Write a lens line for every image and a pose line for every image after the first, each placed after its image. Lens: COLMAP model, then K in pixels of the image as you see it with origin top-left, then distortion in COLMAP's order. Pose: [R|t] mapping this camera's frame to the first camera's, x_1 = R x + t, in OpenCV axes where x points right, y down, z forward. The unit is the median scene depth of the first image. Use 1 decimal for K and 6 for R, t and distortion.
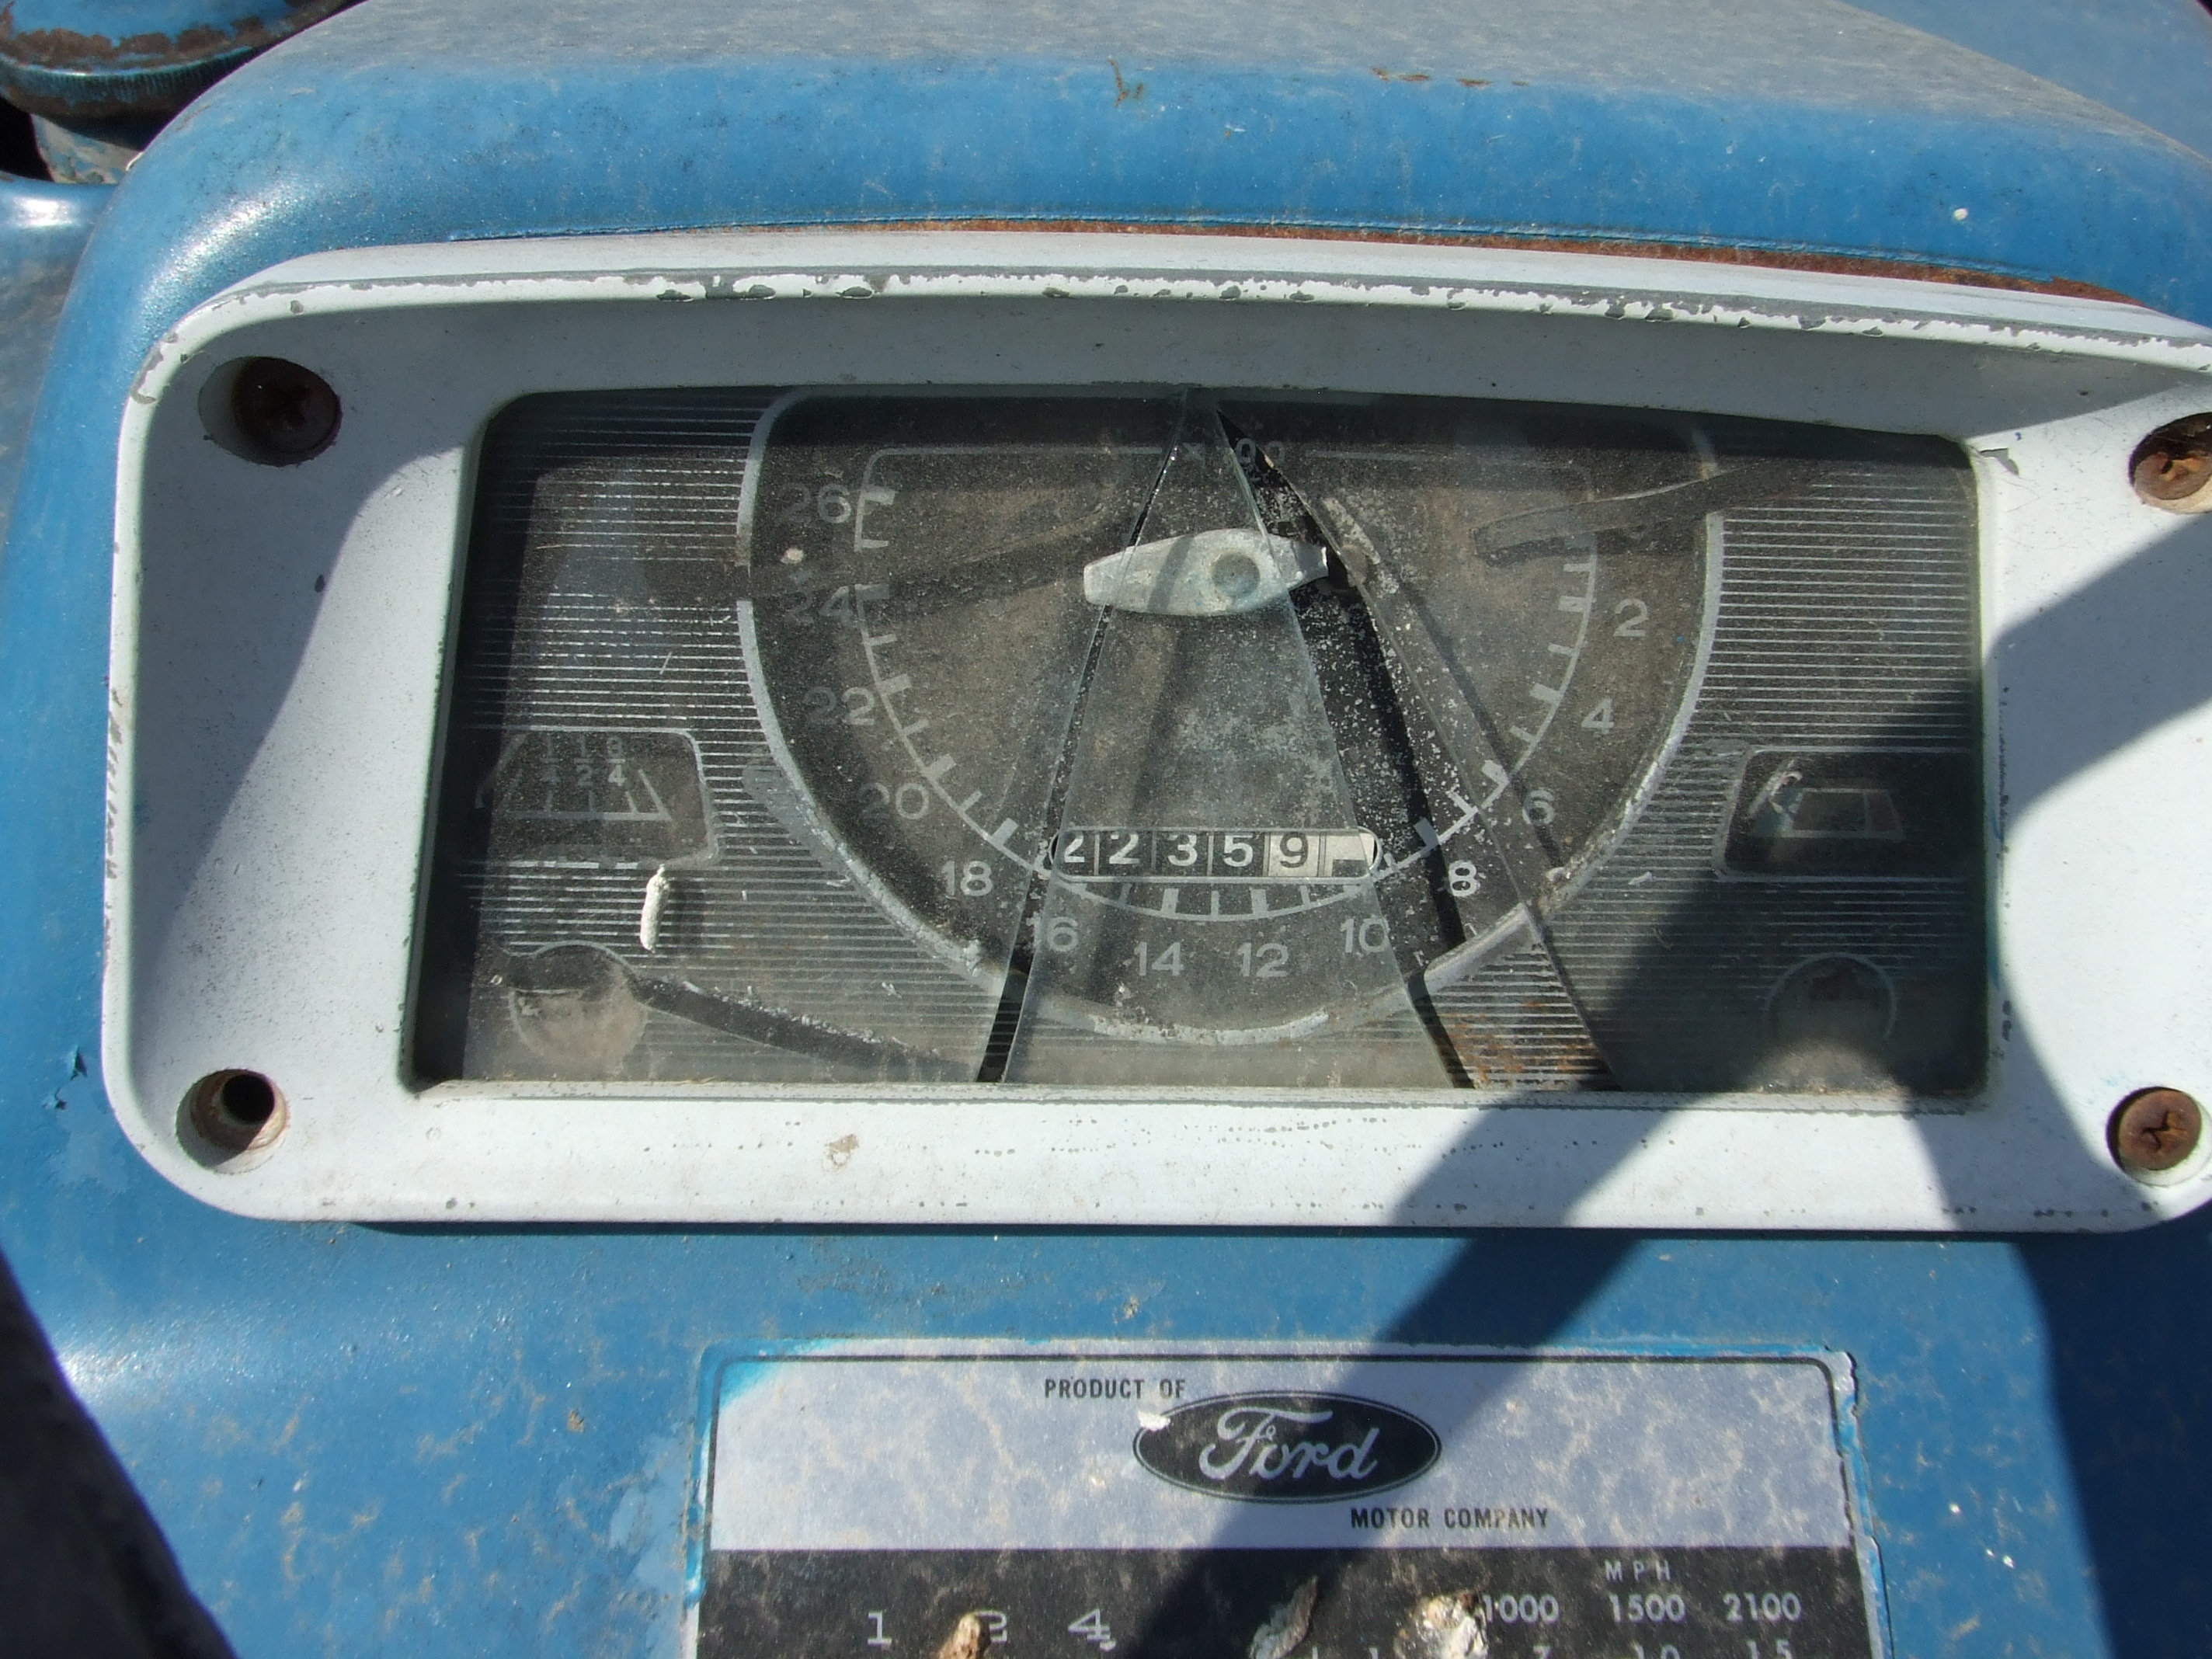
lens RADIAL K [[2391.6, 0, 1106.0], [0, 2391.6, 829.5], [0, 0, 1]] dist [-0.071826, 0.012483]
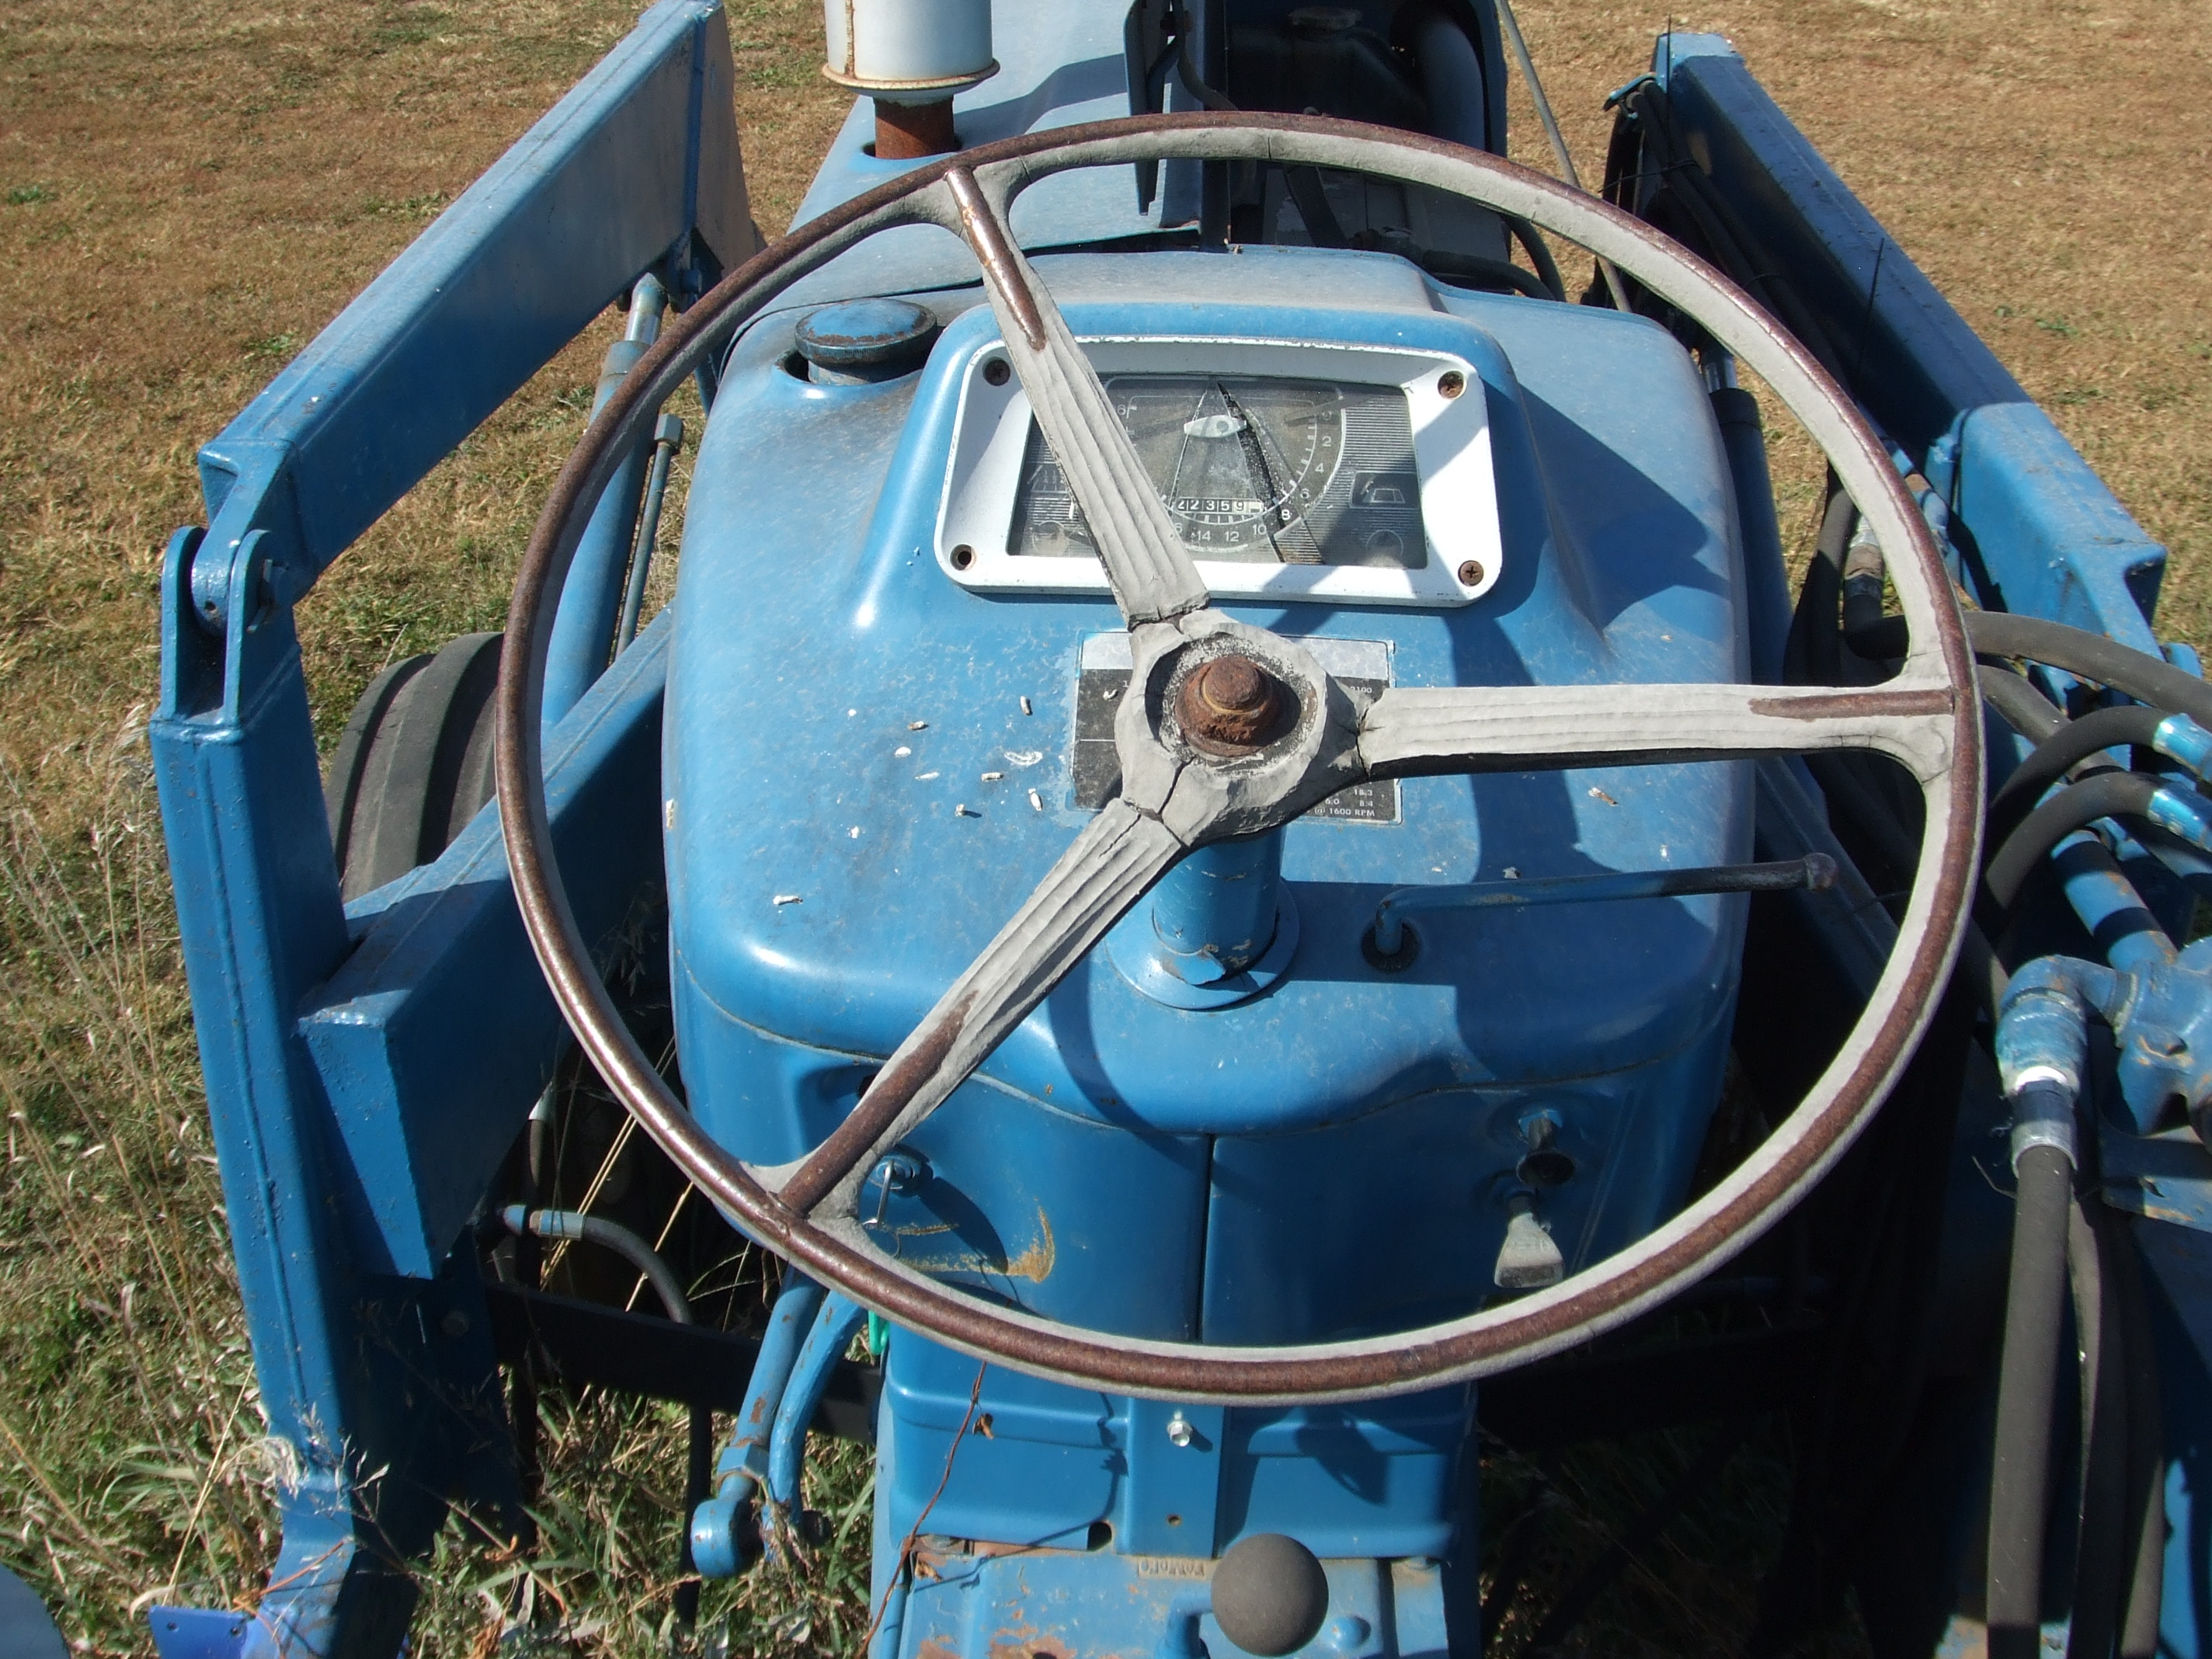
lens RADIAL K [[2391.6, 0, 1106.0], [0, 2391.6, 829.5], [0, 0, 1]] dist [-0.071826, 0.012483]
pose [[0.996749, 0.011538, -0.079739, 0.178571], [-0.027679, 0.978496, -0.204399, 1.315659], [0.075666, 0.205941, 0.975635, -2.644036]]
